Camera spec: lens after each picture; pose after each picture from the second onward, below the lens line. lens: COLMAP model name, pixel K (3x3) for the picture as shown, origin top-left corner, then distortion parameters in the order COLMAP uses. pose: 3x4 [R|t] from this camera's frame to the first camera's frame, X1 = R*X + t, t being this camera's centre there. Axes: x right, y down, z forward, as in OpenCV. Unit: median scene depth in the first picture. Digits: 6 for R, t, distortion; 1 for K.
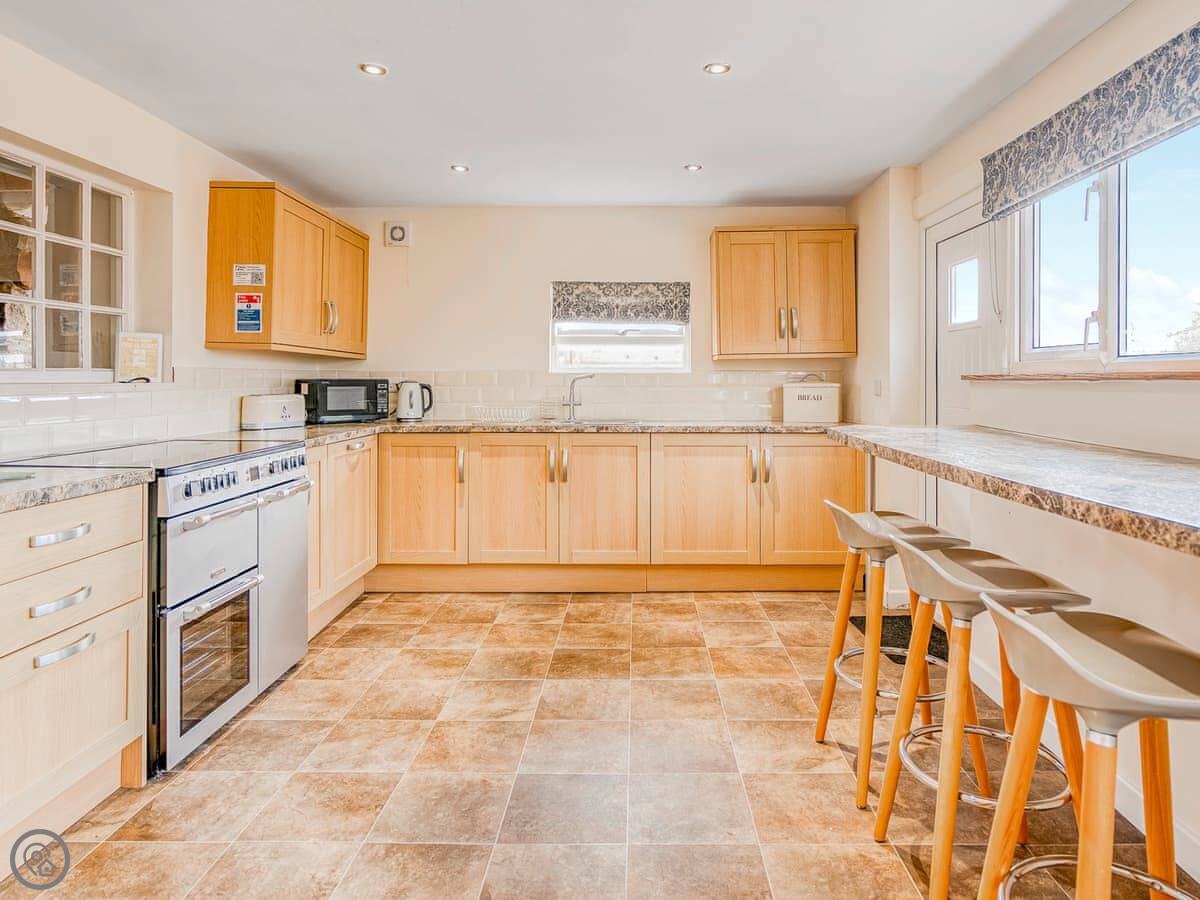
lens RADIAL K [[767.3, 0, 603.9], [0, 767.3, 387.5], [0, 0, 1]] dist [-0.001293, 0.003434]
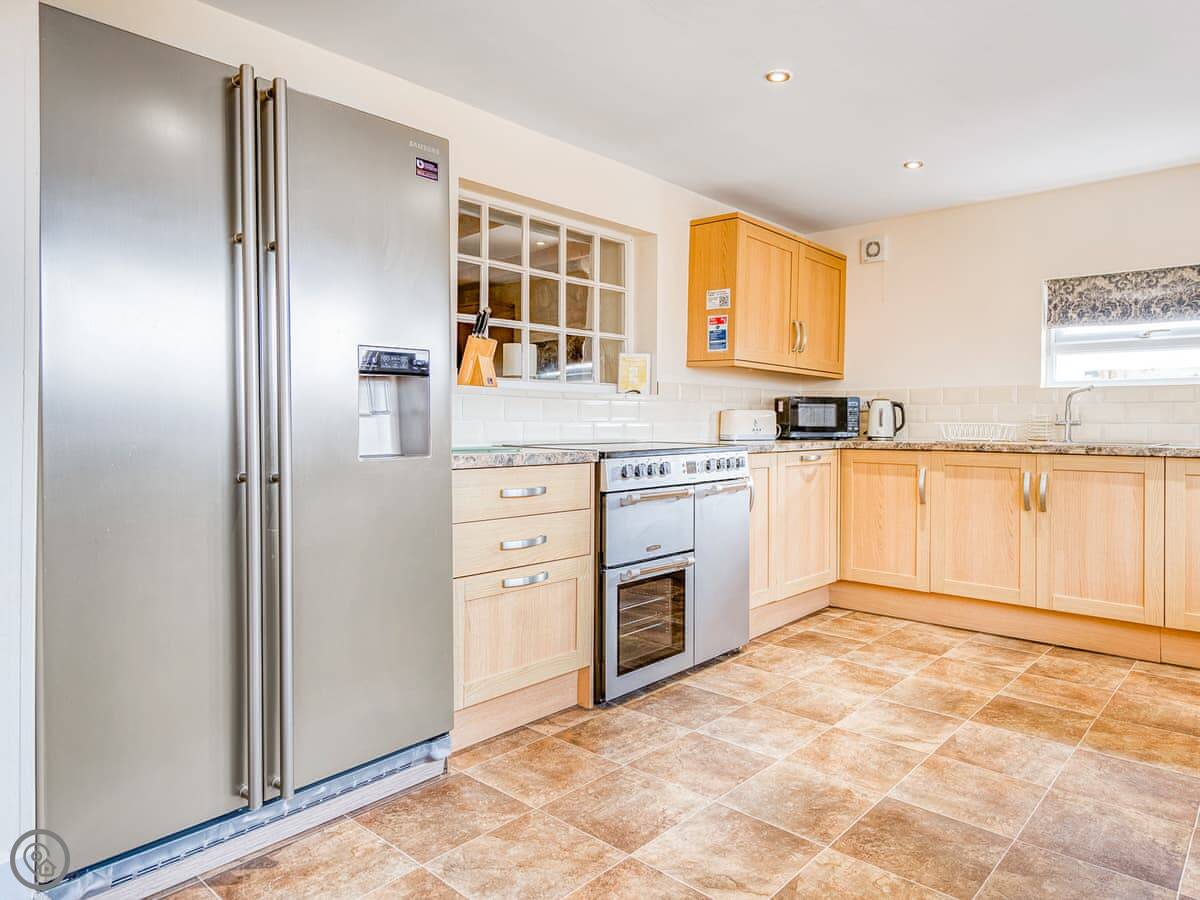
lens RADIAL K [[754.2, 0, 604.0], [0, 754.2, 429.2], [0, 0, 1]] dist [0.005365, 0.002484]
pose [[0.764925, 0.021032, -0.643776, 0.125699], [-0.019980, 0.999761, 0.008922, 0.037156], [0.643809, 0.006038, 0.765162, 0.050656]]
